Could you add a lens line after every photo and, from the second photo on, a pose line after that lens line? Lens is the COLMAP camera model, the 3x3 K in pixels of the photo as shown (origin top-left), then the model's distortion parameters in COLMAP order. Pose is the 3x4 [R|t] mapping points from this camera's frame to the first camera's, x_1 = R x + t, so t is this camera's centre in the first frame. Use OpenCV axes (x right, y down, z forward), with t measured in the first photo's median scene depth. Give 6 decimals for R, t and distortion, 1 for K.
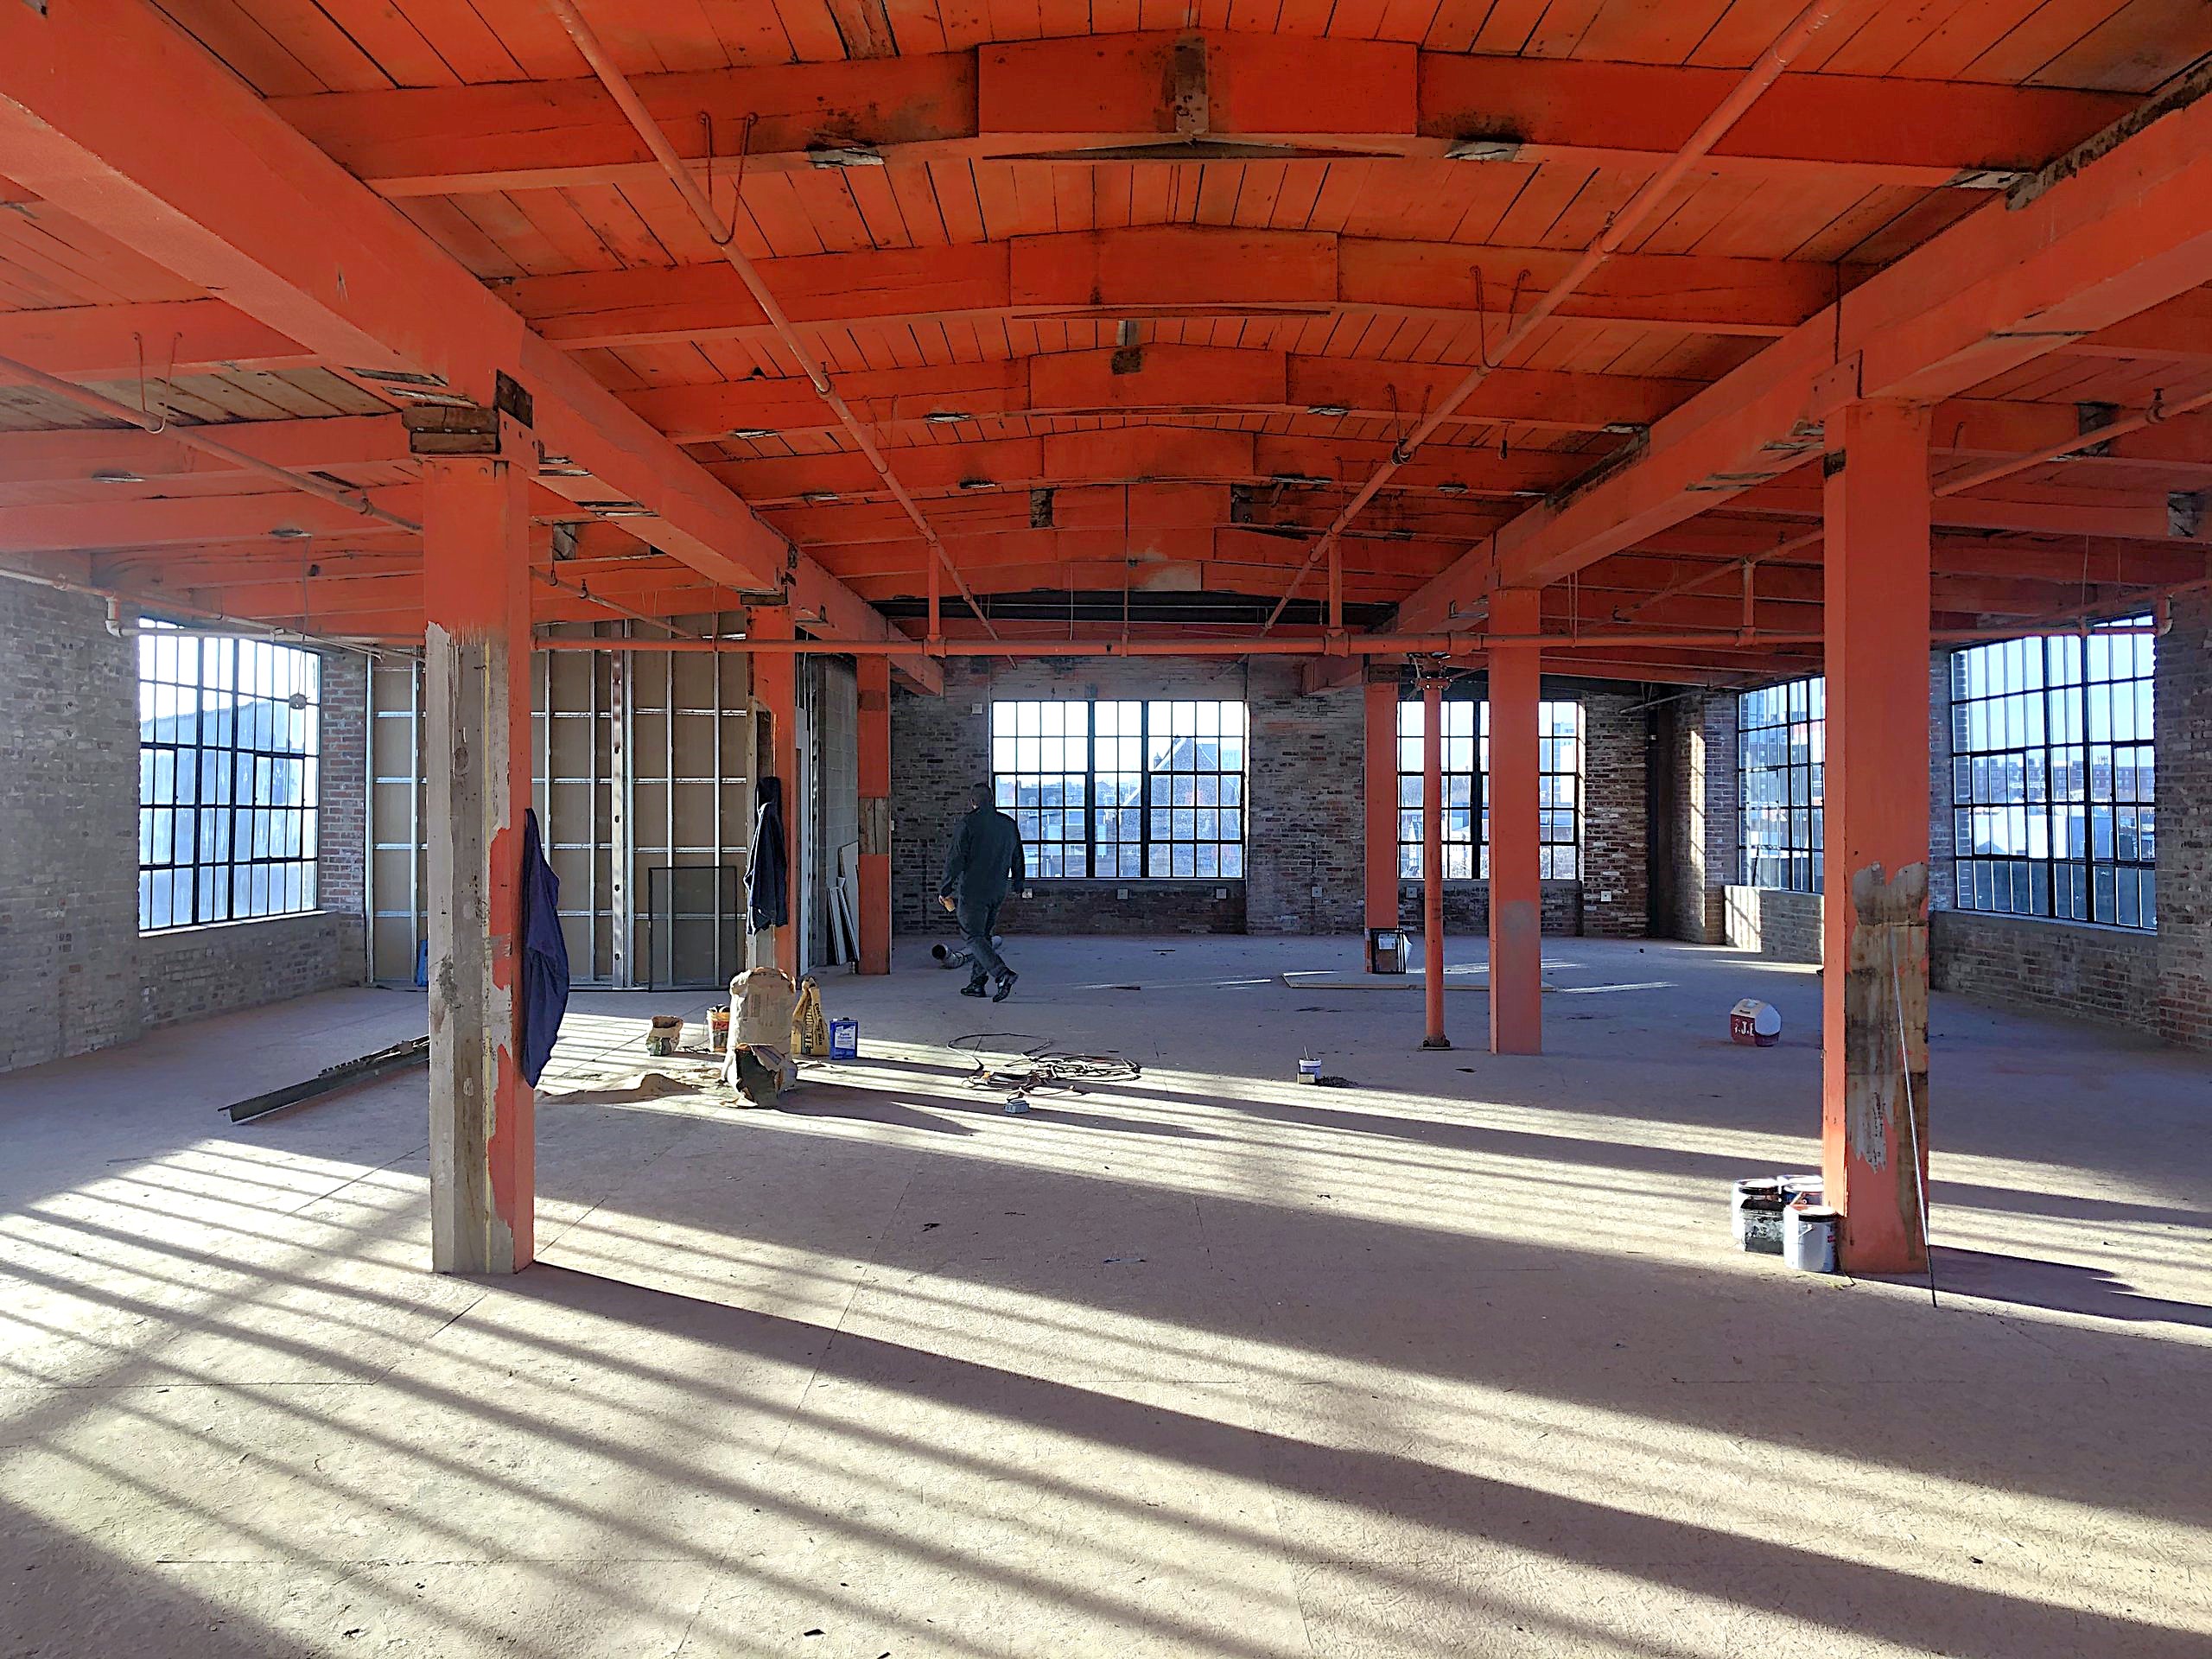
lens RADIAL K [[1877.7, 0, 1103.2], [0, 1877.7, 828.0], [0, 0, 1]] dist [0.089710, 0.000825]
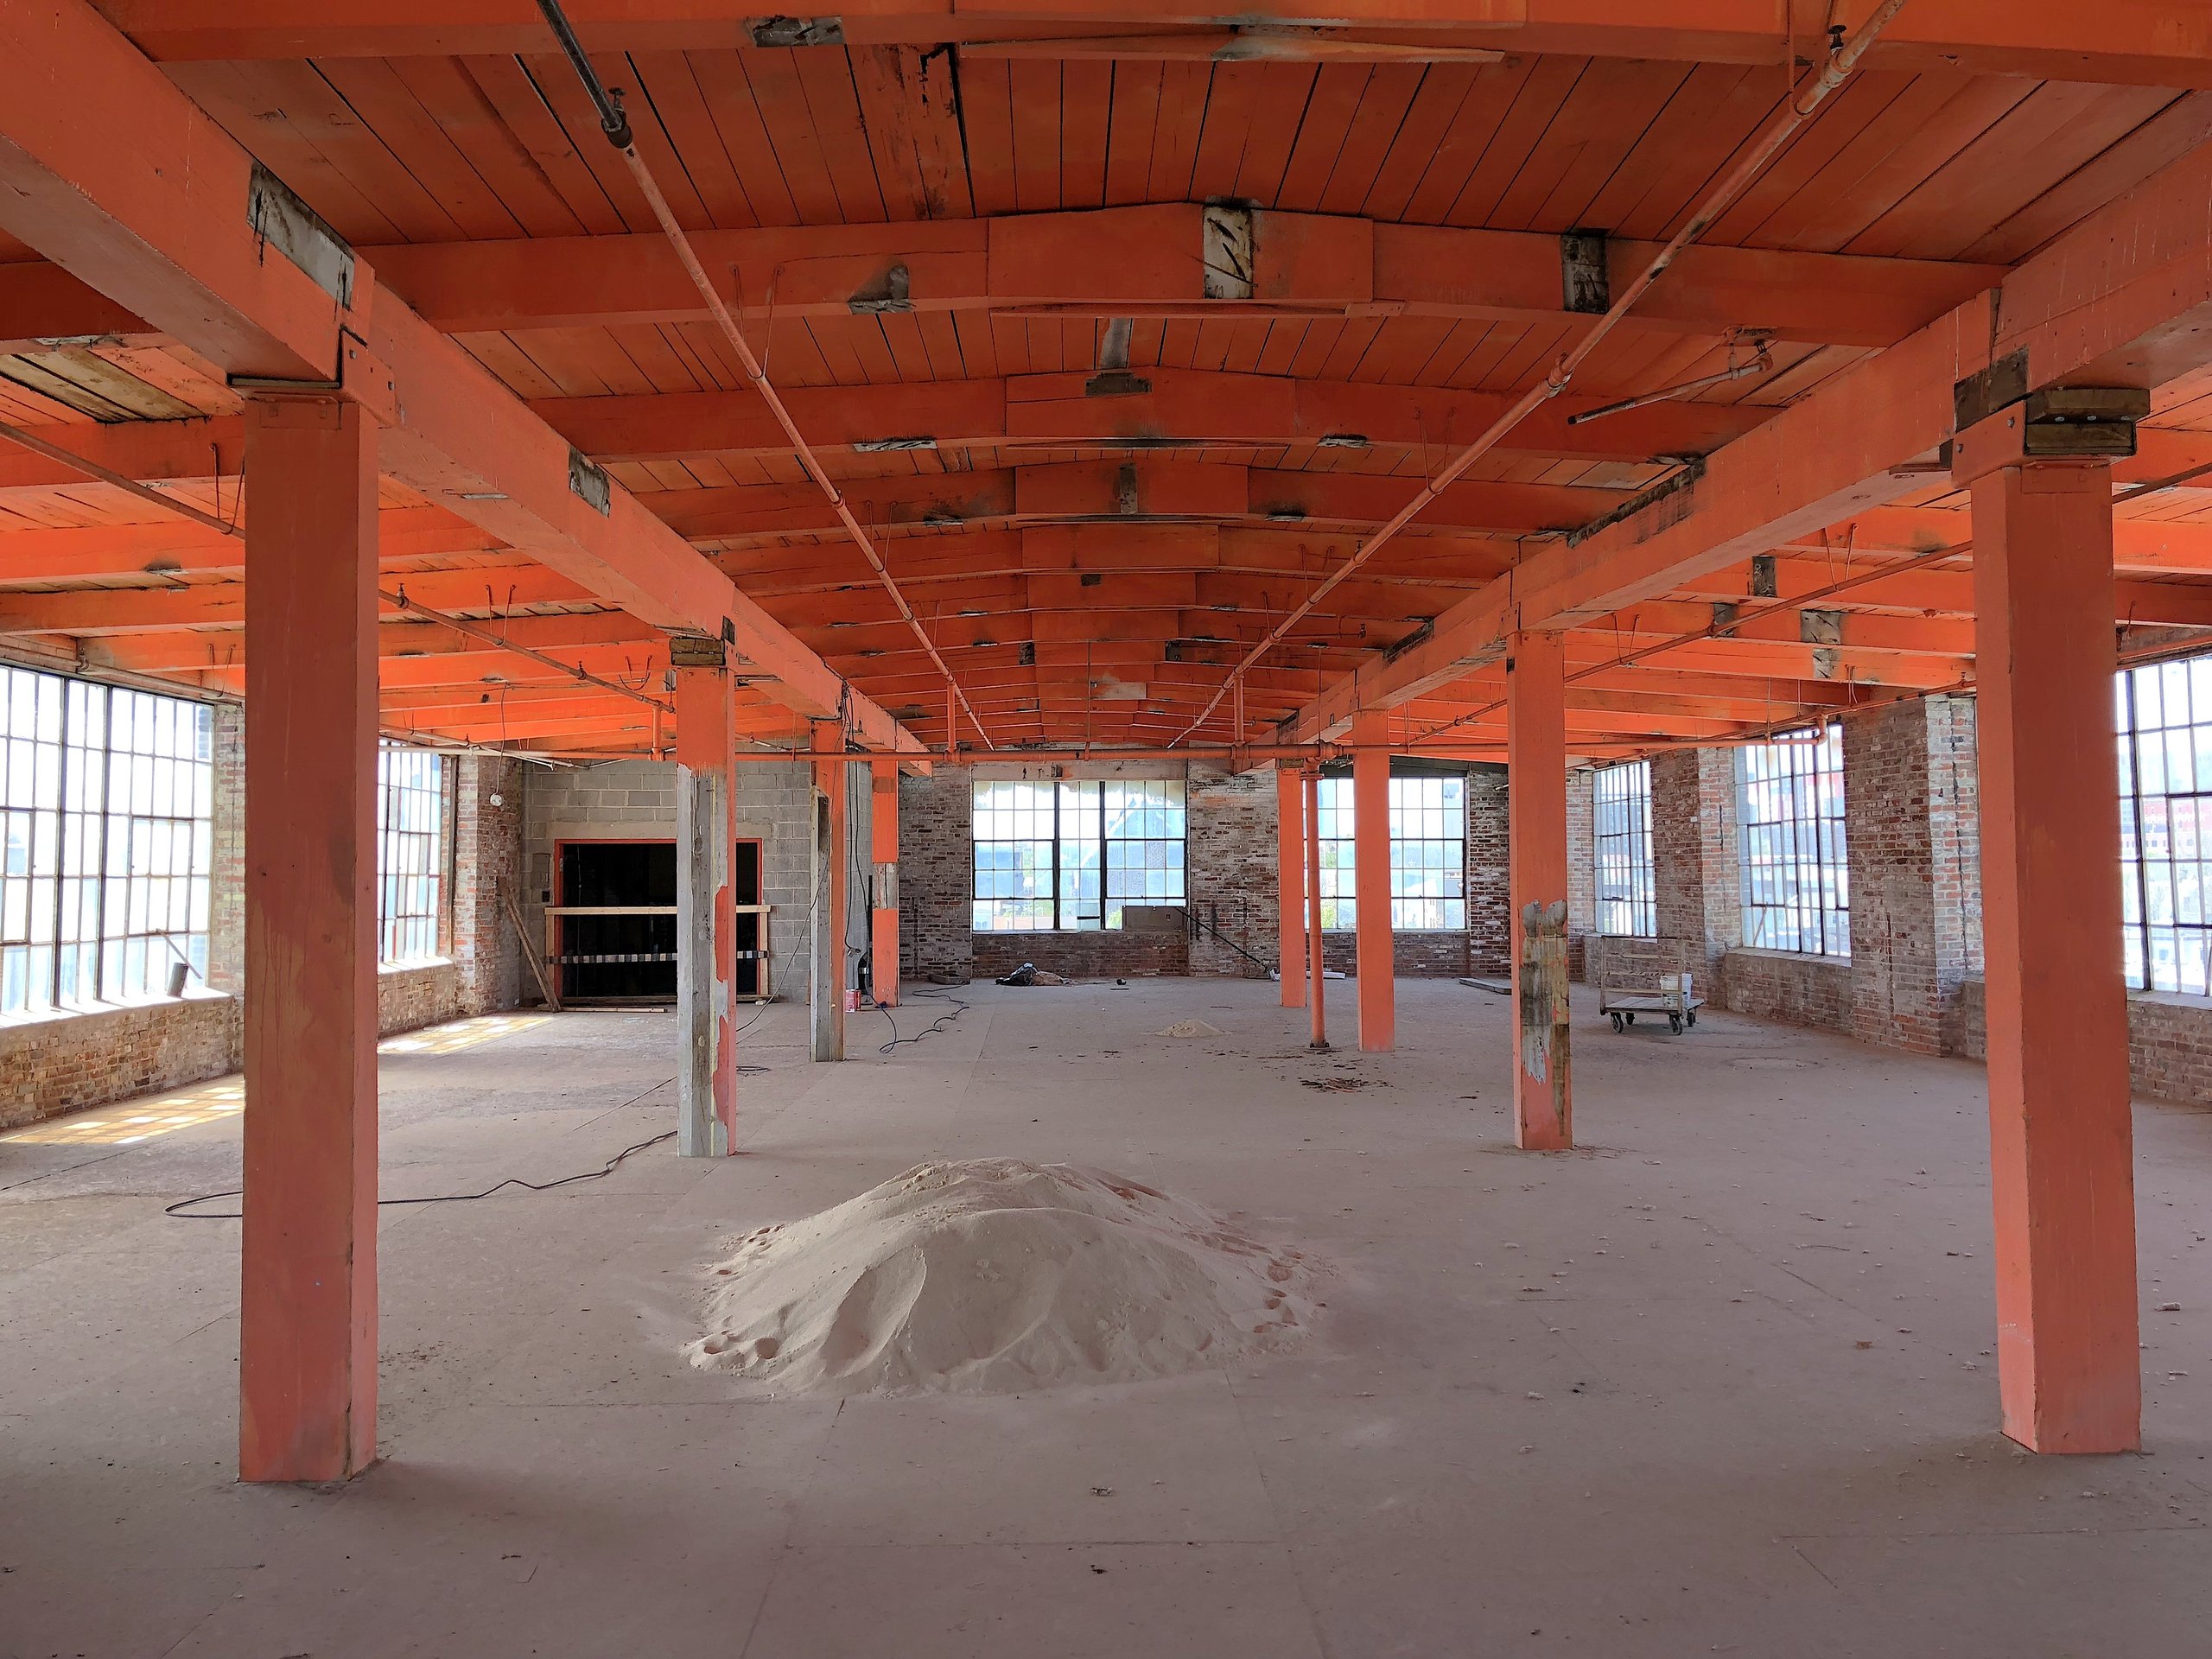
lens RADIAL K [[1877.7, 0, 1092.8], [0, 1877.7, 810.1], [0, 0, 1]] dist [0.089710, 0.000825]
pose [[0.999816, -0.005815, 0.018296, -0.008780], [0.006582, 0.999090, -0.042152, 0.002516], [-0.018035, 0.042265, 0.998944, -0.299208]]
